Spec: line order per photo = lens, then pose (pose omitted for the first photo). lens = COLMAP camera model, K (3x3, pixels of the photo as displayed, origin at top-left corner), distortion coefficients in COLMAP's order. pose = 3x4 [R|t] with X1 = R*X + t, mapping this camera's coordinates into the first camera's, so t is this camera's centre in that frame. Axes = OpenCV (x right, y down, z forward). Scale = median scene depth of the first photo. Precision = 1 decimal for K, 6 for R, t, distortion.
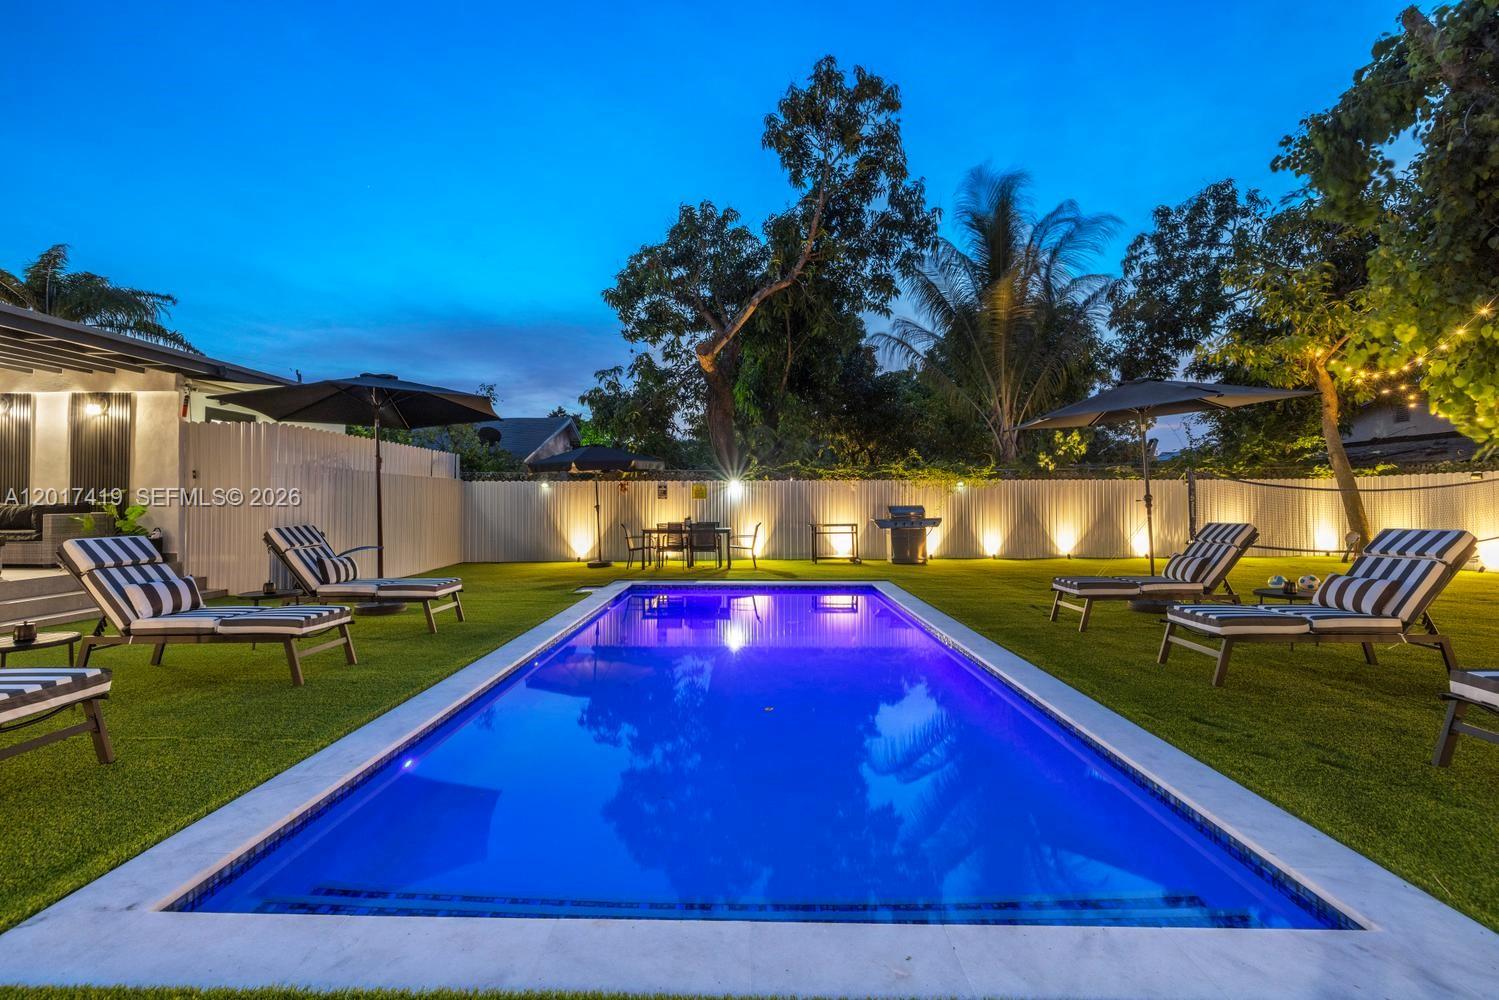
lens RADIAL K [[628.7, 0, 739.3], [0, 628.7, 492.0], [0, 0, 1]] dist [-0.001146, -0.000087]
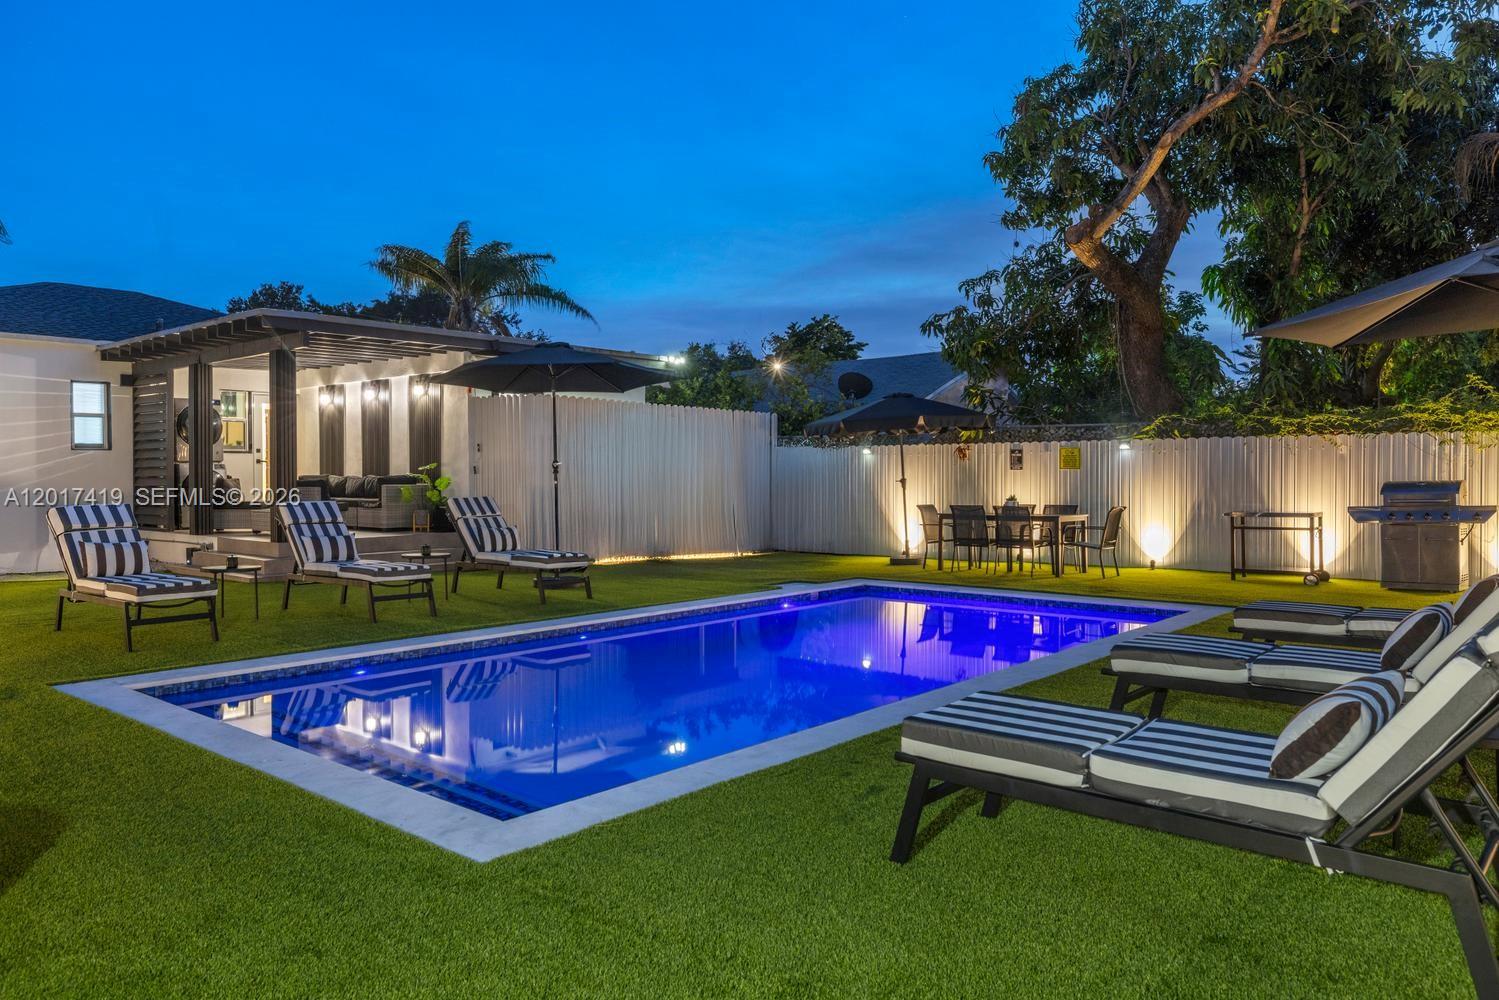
lens RADIAL K [[1042.7, 0, 737.1], [0, 1042.7, 494.6], [0, 0, 1]] dist [0.000604, -0.001845]
pose [[0.769323, 0.012937, -0.638729, 0.357638], [0.009572, 0.999449, 0.031772, -0.000644], [0.638788, -0.030557, 0.768776, -0.033388]]
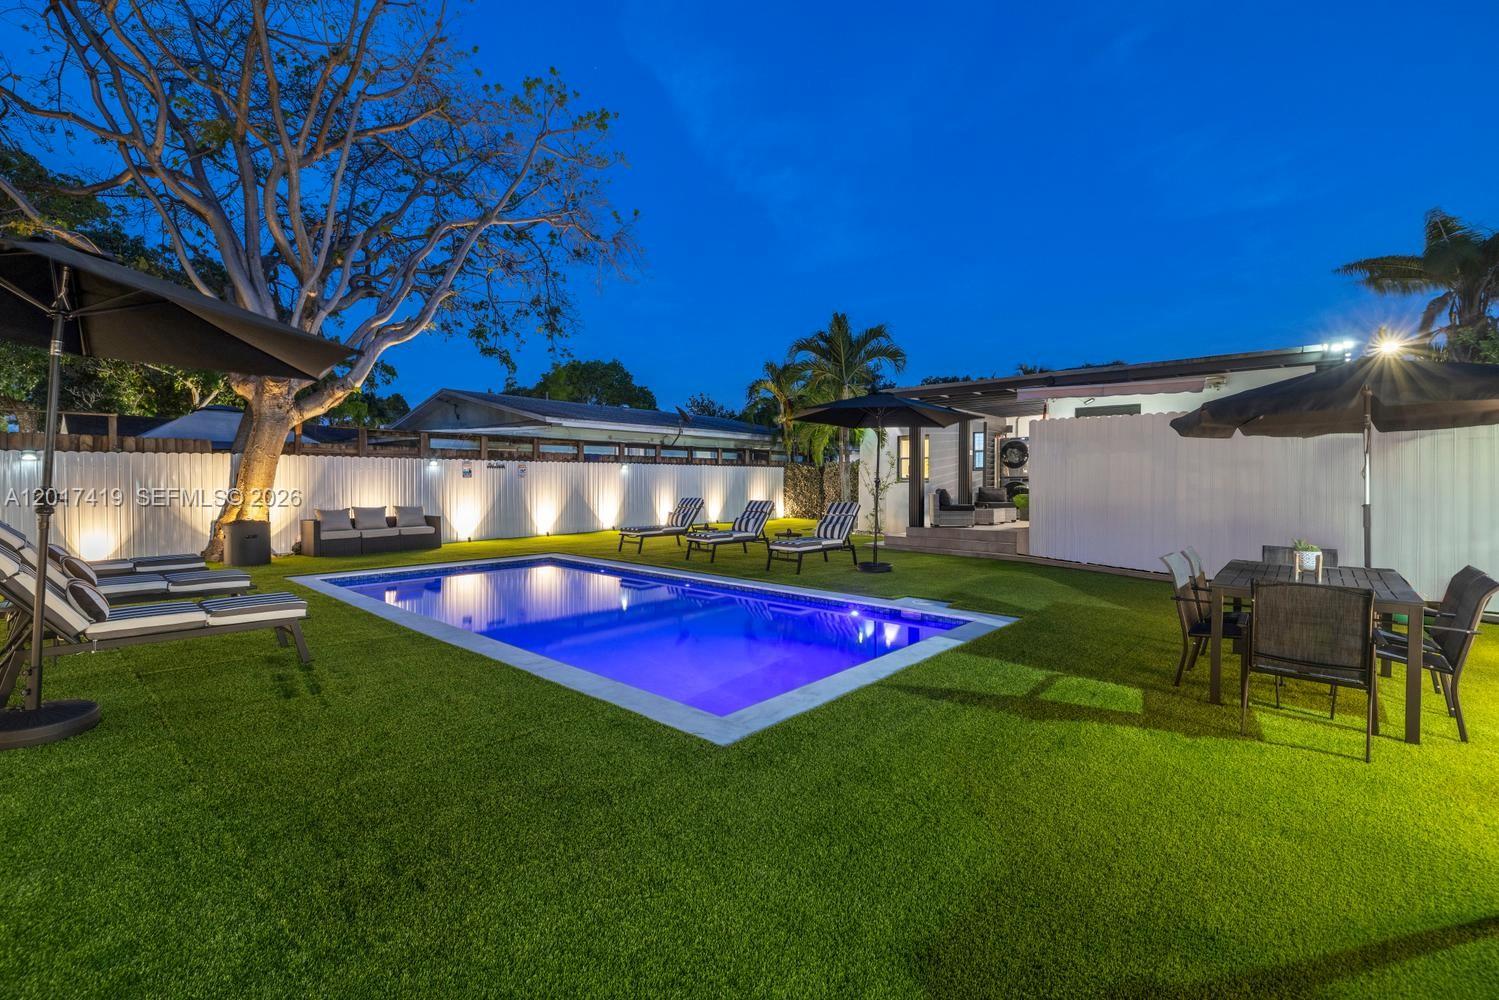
lens RADIAL K [[655.5, 0, 738.0], [0, 655.5, 487.0], [0, 0, 1]] dist [0.001103, 0.000540]
pose [[-0.656652, 0.008956, -0.754140, 0.353154], [0.011450, 0.999933, 0.001905, 0.004245], [0.754107, -0.007384, -0.656711, 0.893174]]
